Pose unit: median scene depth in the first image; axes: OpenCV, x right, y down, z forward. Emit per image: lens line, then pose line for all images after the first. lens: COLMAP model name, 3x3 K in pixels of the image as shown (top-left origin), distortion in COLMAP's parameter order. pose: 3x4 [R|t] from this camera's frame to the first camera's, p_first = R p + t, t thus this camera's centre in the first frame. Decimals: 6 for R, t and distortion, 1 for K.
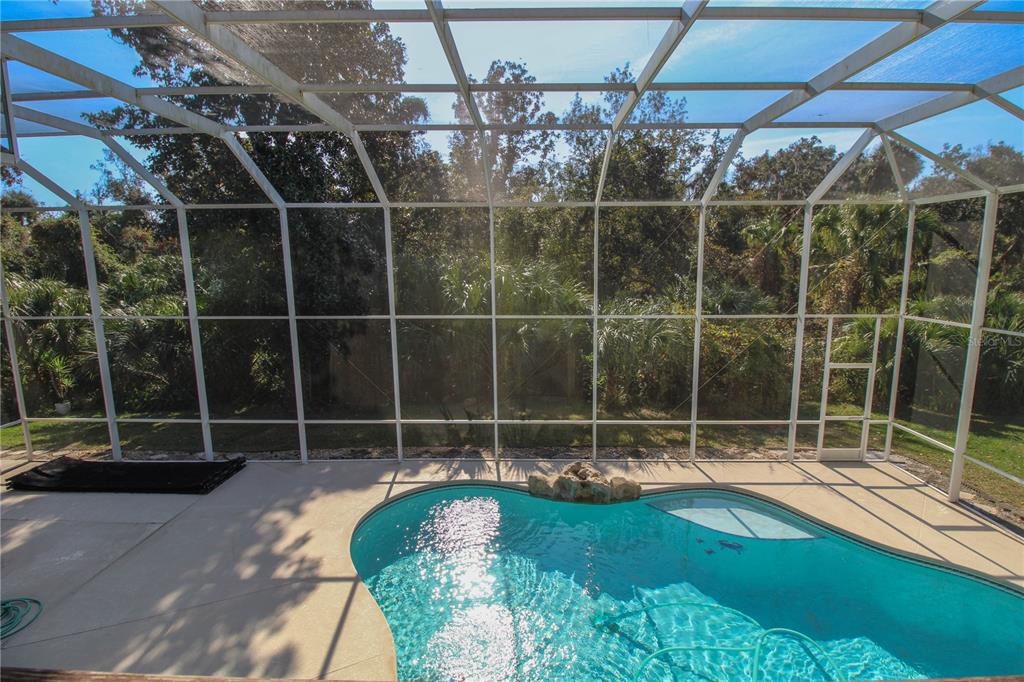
lens RADIAL K [[479.3, 0, 534.6], [0, 479.3, 318.9], [0, 0, 1]] dist [-0.001330, -0.002570]
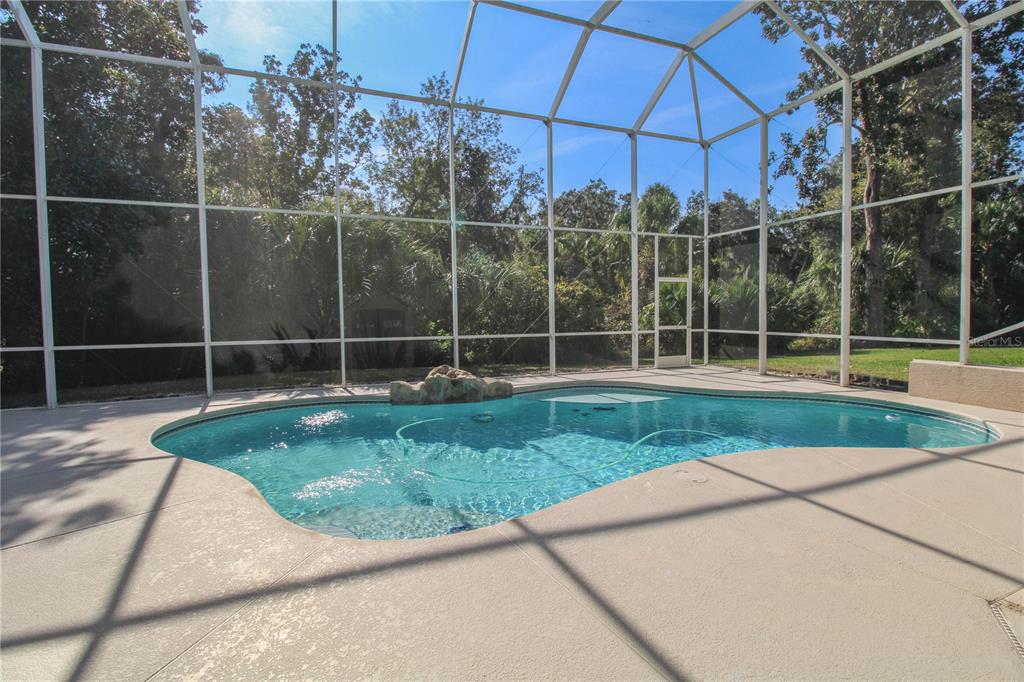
lens RADIAL K [[479.3, 0, 519.9], [0, 479.3, 343.4], [0, 0, 1]] dist [-0.001330, -0.002570]
pose [[0.930560, -0.023964, 0.365354, -0.044395], [0.058630, 0.994732, -0.084087, 0.141811], [-0.361414, 0.099669, 0.927063, 0.042818]]
